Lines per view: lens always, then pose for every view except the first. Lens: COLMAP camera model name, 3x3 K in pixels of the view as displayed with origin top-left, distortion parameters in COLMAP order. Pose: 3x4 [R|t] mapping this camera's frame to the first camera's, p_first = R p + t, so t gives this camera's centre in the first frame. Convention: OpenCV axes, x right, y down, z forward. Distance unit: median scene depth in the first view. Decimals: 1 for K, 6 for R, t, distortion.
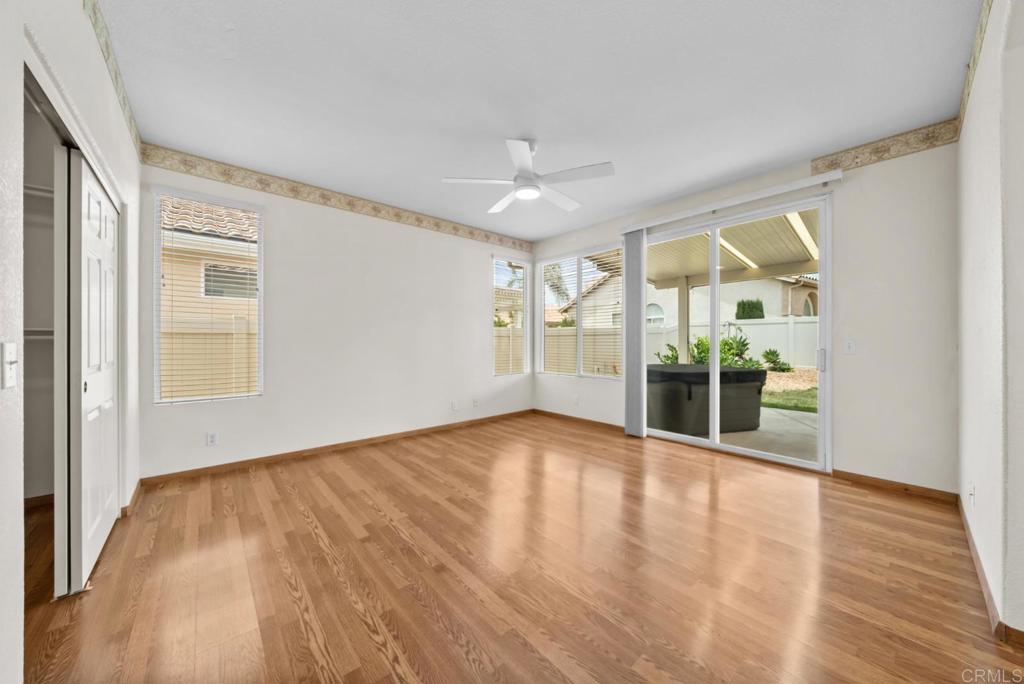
lens RADIAL K [[353.8, 0, 510.3], [0, 353.8, 342.3], [0, 0, 1]] dist [-0.002345, -0.000218]
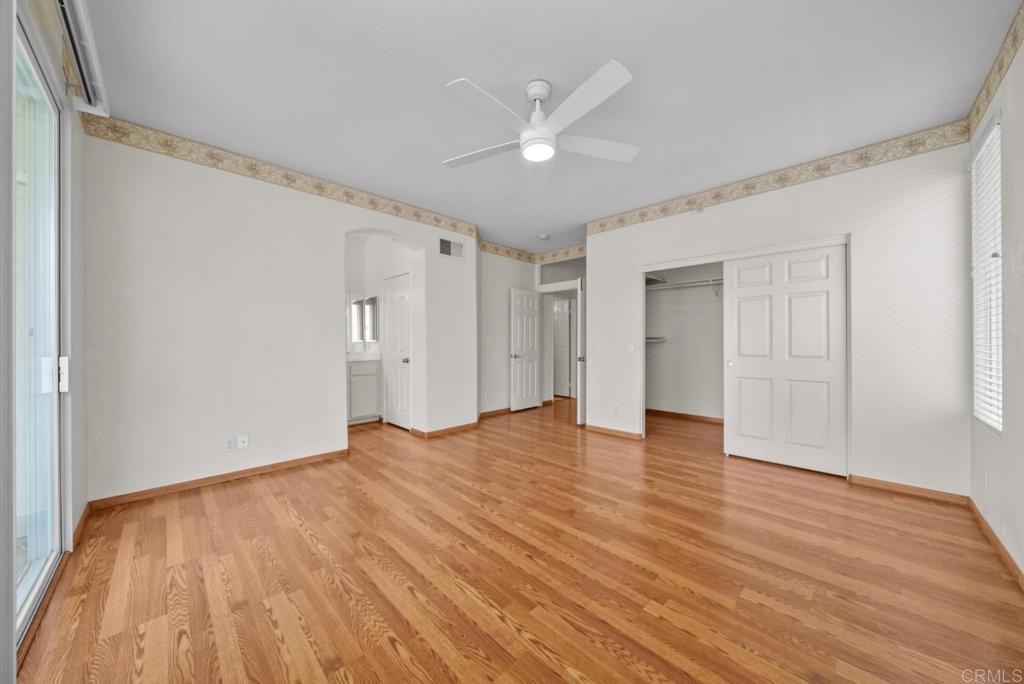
lens RADIAL K [[353.8, 0, 510.3], [0, 353.8, 342.3], [0, 0, 1]] dist [-0.002345, -0.000218]
pose [[-0.998014, 0.001019, -0.062985, 0.165889], [0.000837, 0.999995, 0.002922, -0.006143], [0.062988, 0.002863, -0.998010, 1.831021]]
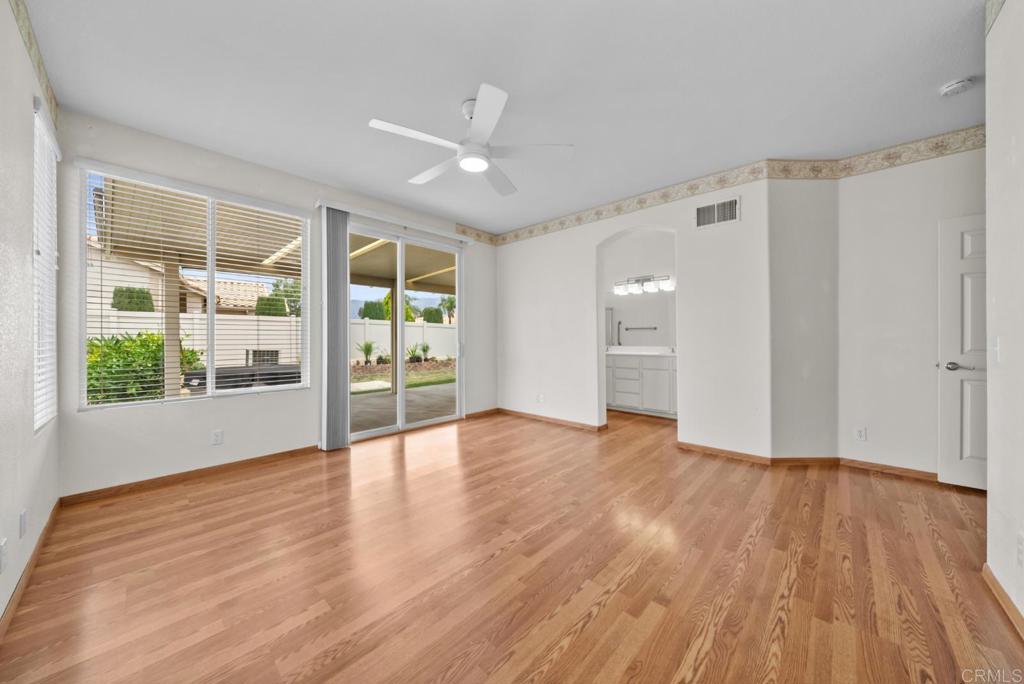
lens RADIAL K [[355.1, 0, 507.2], [0, 355.1, 339.3], [0, 0, 1]] dist [-0.002572, -0.000123]
pose [[-0.094948, -0.003264, 0.995477, -0.836708], [0.006405, 0.999972, 0.003889, -0.002059], [-0.995462, 0.006746, -0.094924, 1.037239]]
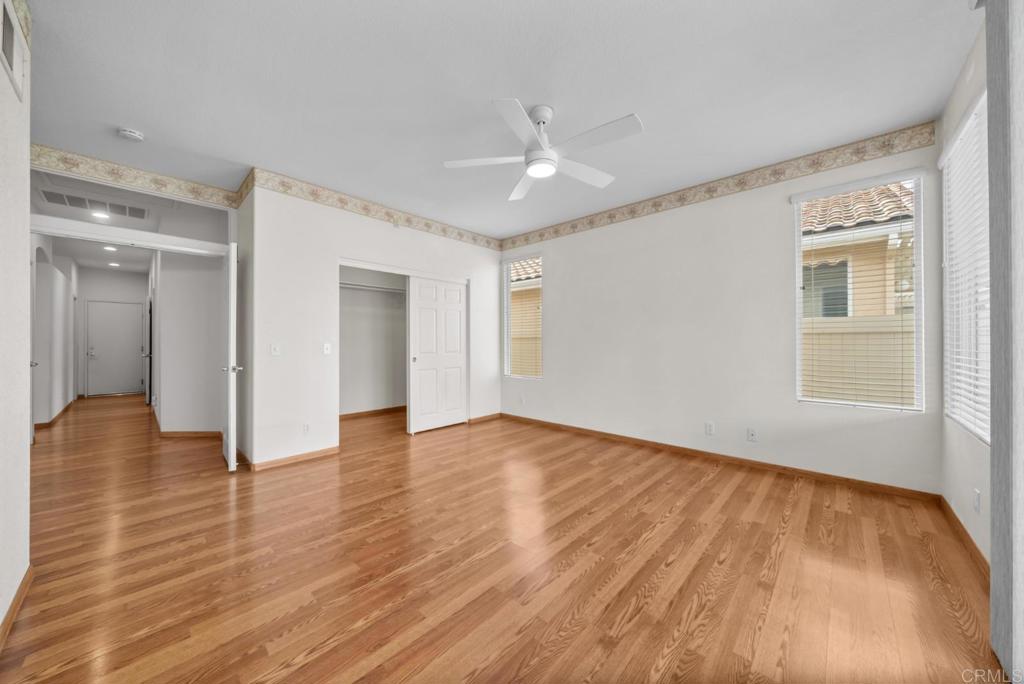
lens RADIAL K [[353.8, 0, 510.3], [0, 353.8, 342.3], [0, 0, 1]] dist [-0.002345, -0.000218]
pose [[0.098085, 0.001068, -0.995177, 0.923407], [-0.001521, 0.999998, 0.000924, -0.005214], [0.995177, 0.001423, 0.098087, 0.869636]]
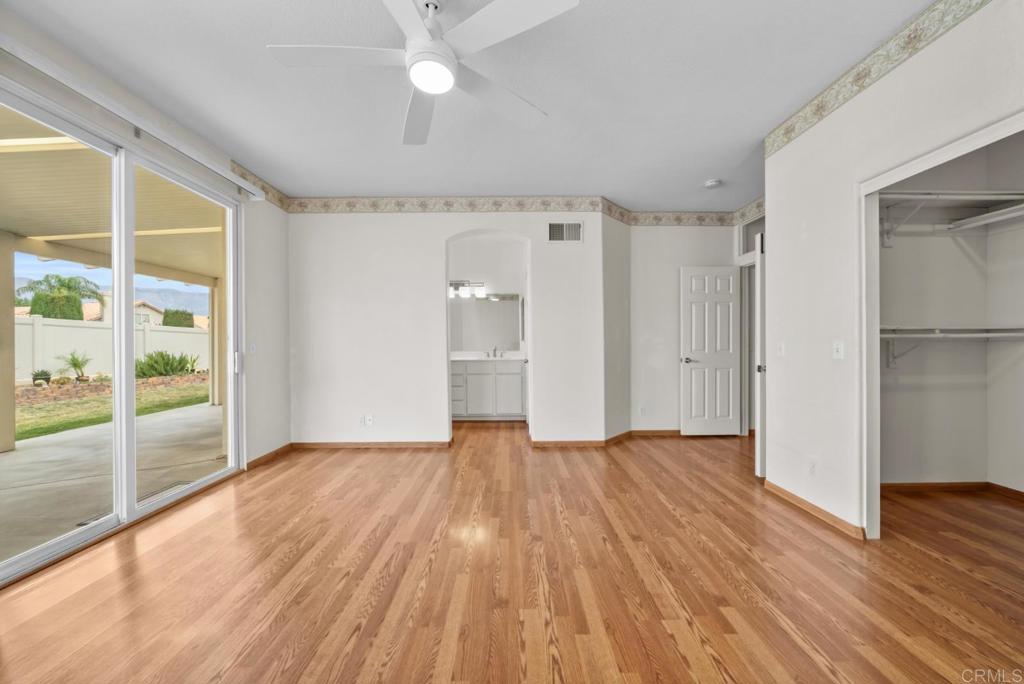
lens RADIAL K [[356.4, 0, 510.1], [0, 356.4, 341.4], [0, 0, 1]] dist [-0.000159, -0.000122]
pose [[-0.754645, 0.005635, 0.656109, -0.424460], [0.007636, 0.999971, 0.000194, -0.003671], [-0.656088, 0.005156, -0.754666, 1.391699]]
